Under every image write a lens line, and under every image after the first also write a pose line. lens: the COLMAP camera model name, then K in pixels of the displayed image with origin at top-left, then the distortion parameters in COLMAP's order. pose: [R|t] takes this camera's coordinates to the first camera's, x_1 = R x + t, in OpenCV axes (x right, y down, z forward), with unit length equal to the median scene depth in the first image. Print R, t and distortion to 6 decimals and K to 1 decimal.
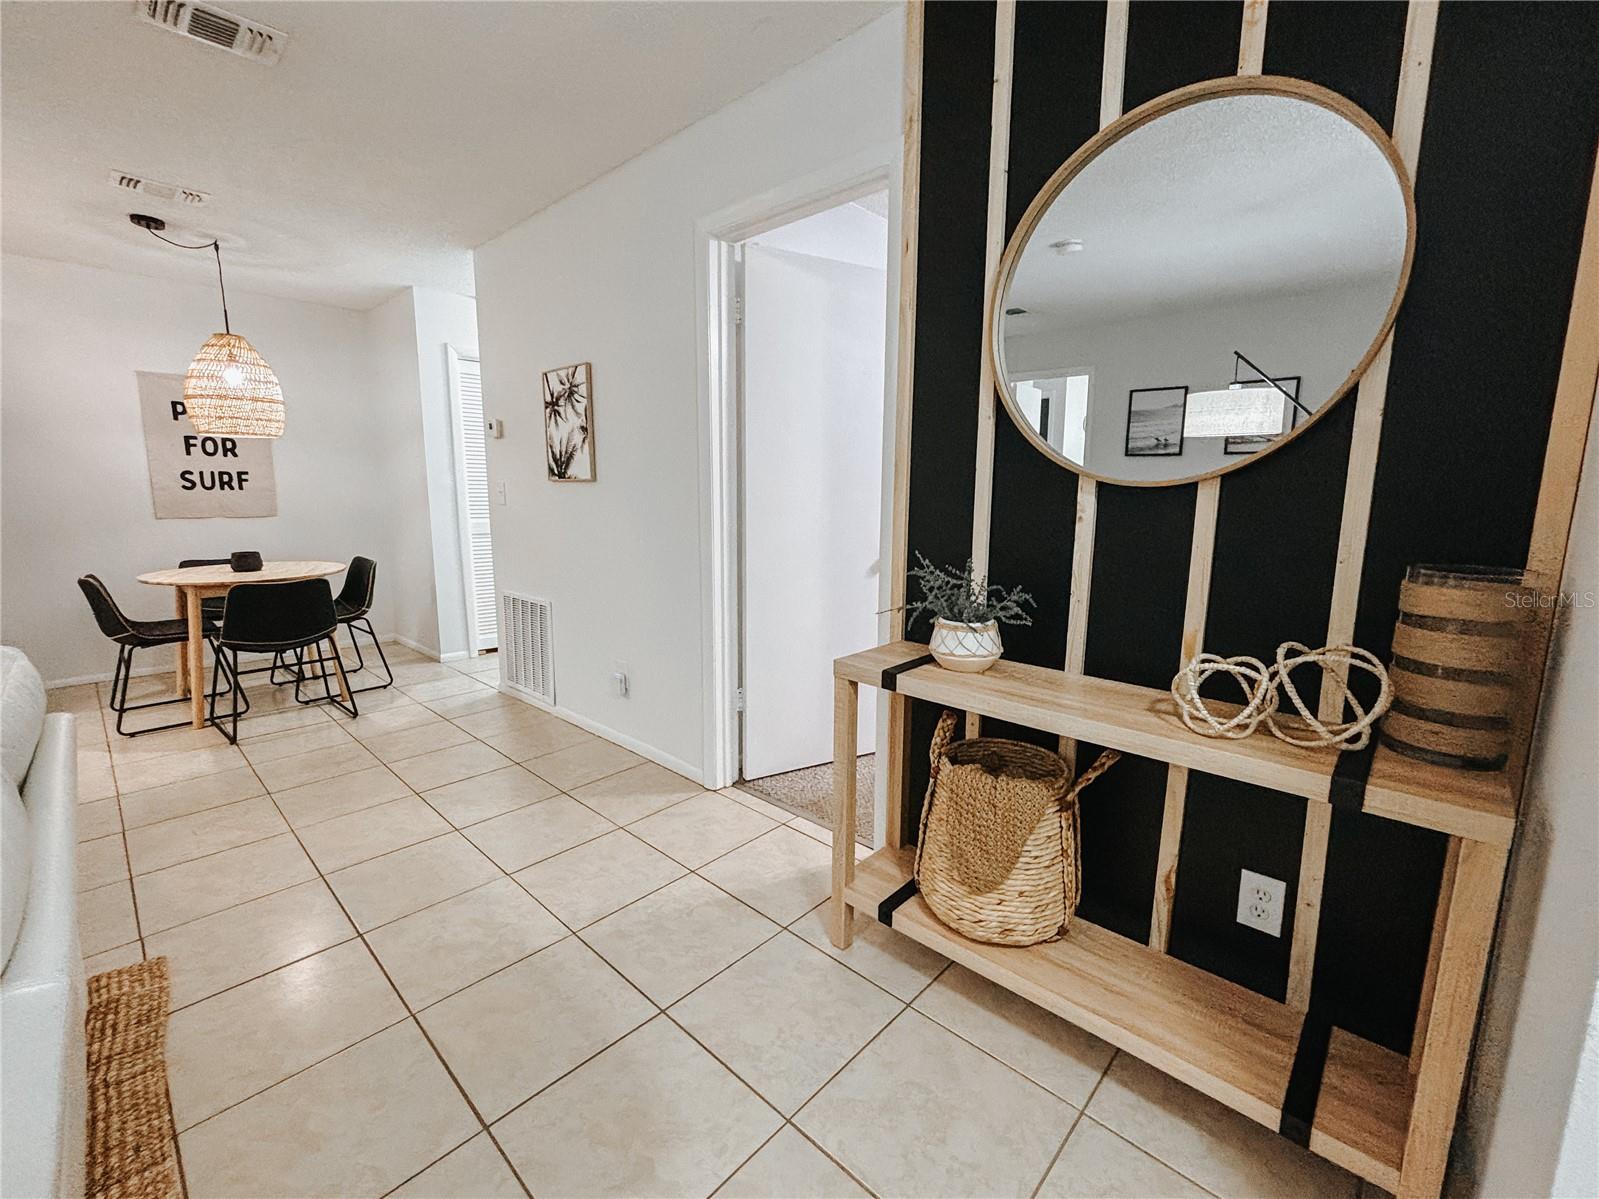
lens RADIAL K [[681.1, 0, 799.5], [0, 681.1, 599.5], [0, 0, 1]] dist [-0.001537, -0.000523]
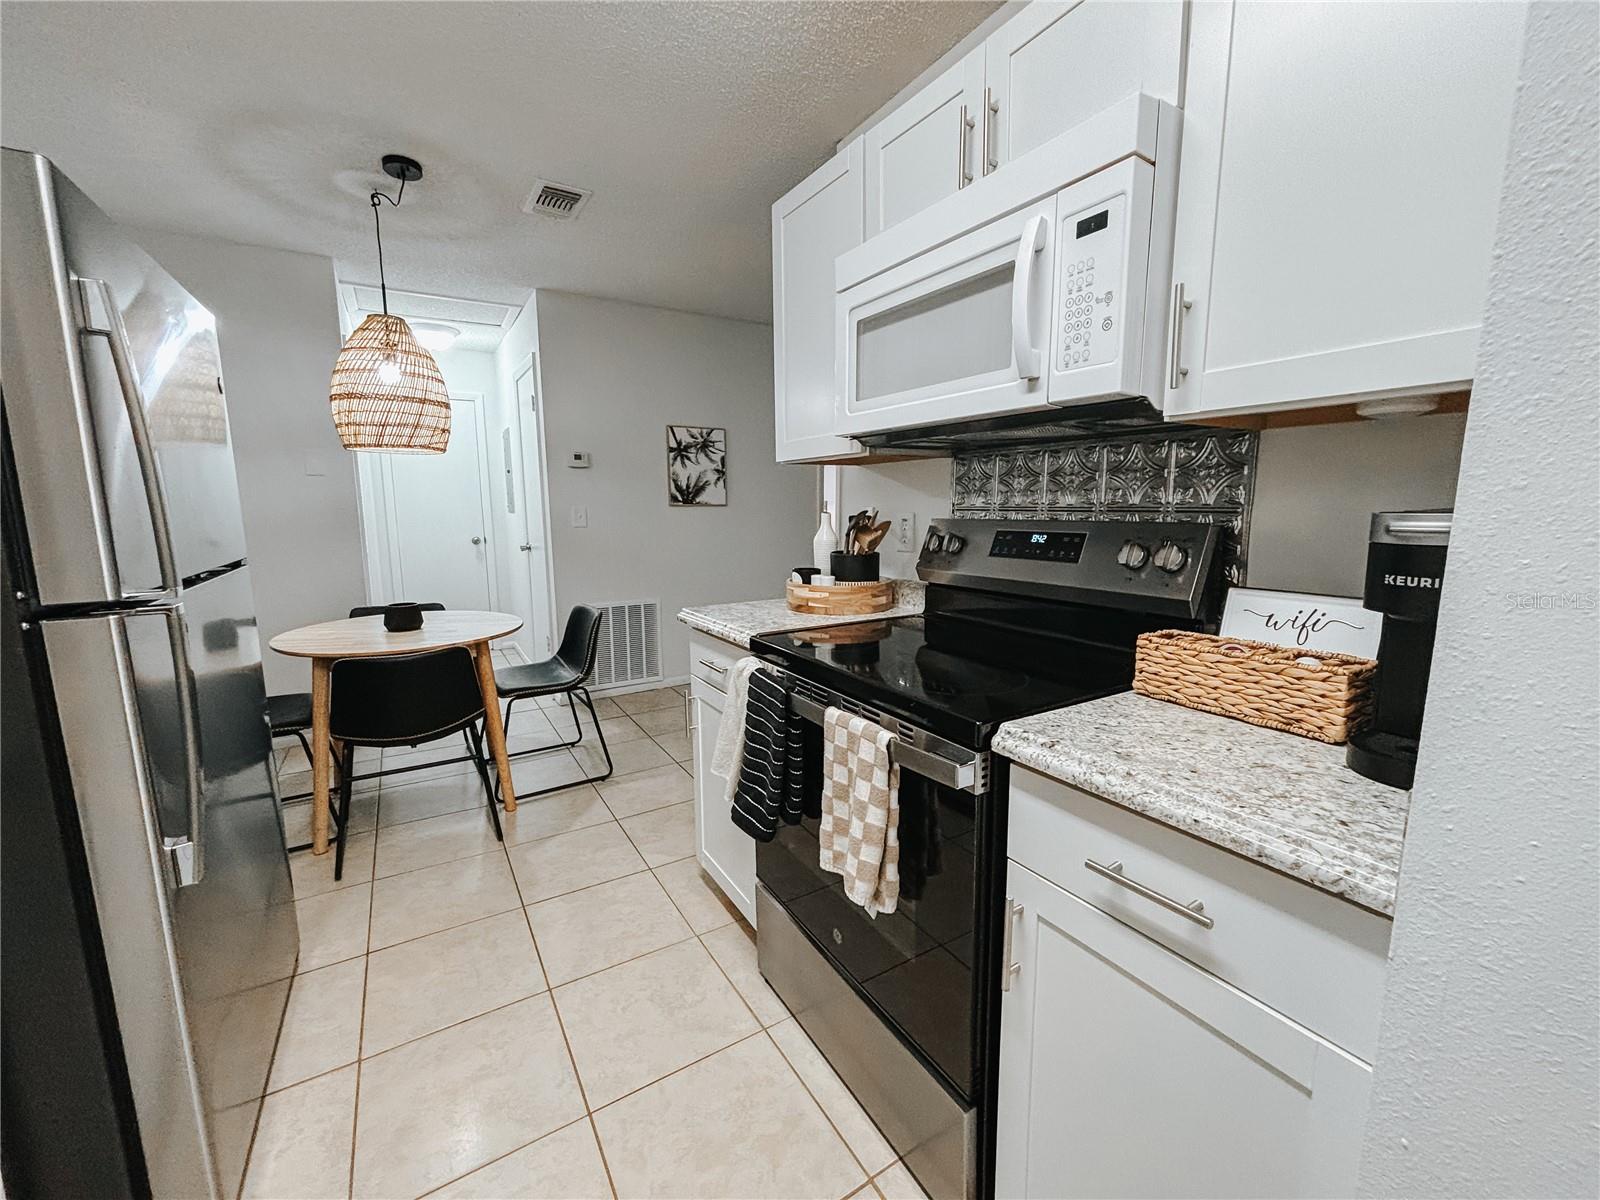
lens RADIAL K [[643.4, 0, 795.2], [0, 643.4, 605.6], [0, 0, 1]] dist [-0.002469, -0.000192]
pose [[0.269486, -0.158529, 0.949866, -1.625580], [0.161461, 0.979832, 0.117722, -0.096869], [-0.949372, 0.121642, 0.289648, 0.451629]]
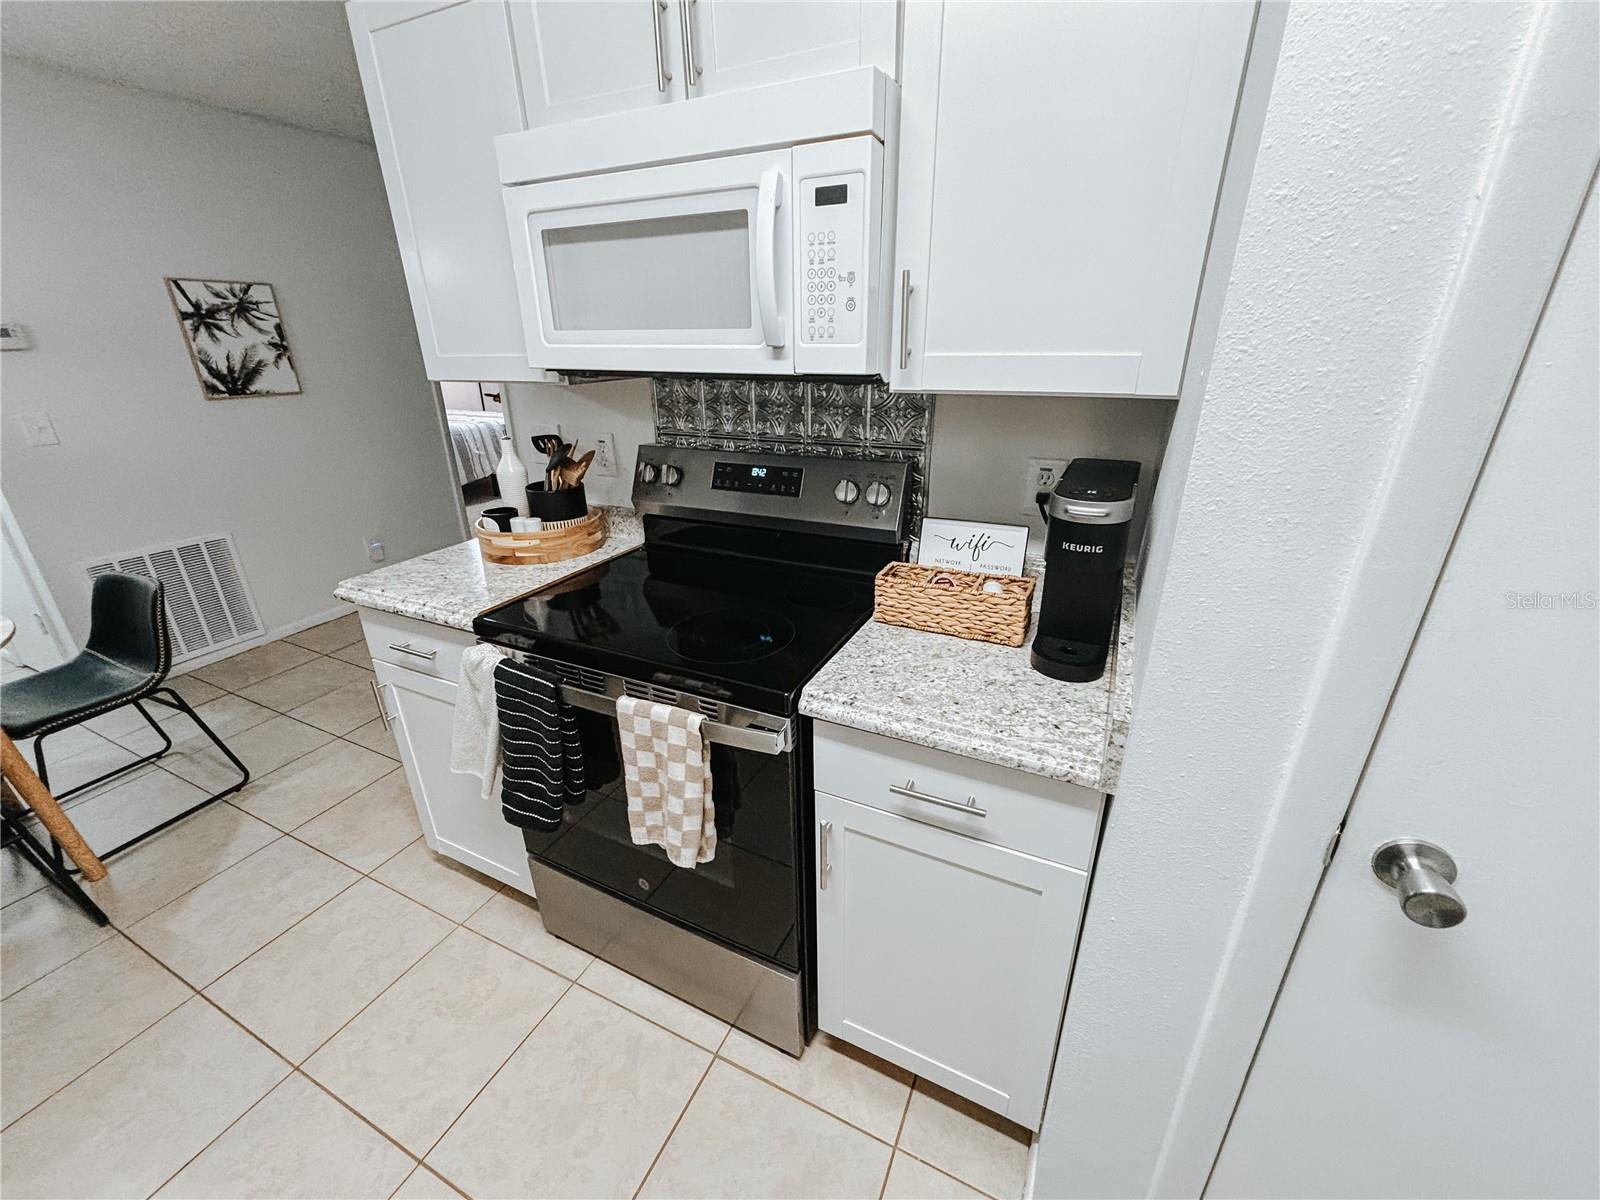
lens RADIAL K [[643.4, 0, 795.2], [0, 643.4, 605.6], [0, 0, 1]] dist [-0.002469, -0.000192]
pose [[-0.295622, -0.368489, 0.881376, -1.603373], [0.163121, 0.889592, 0.426636, -0.177245], [-0.941275, 0.269894, -0.202874, 0.515679]]
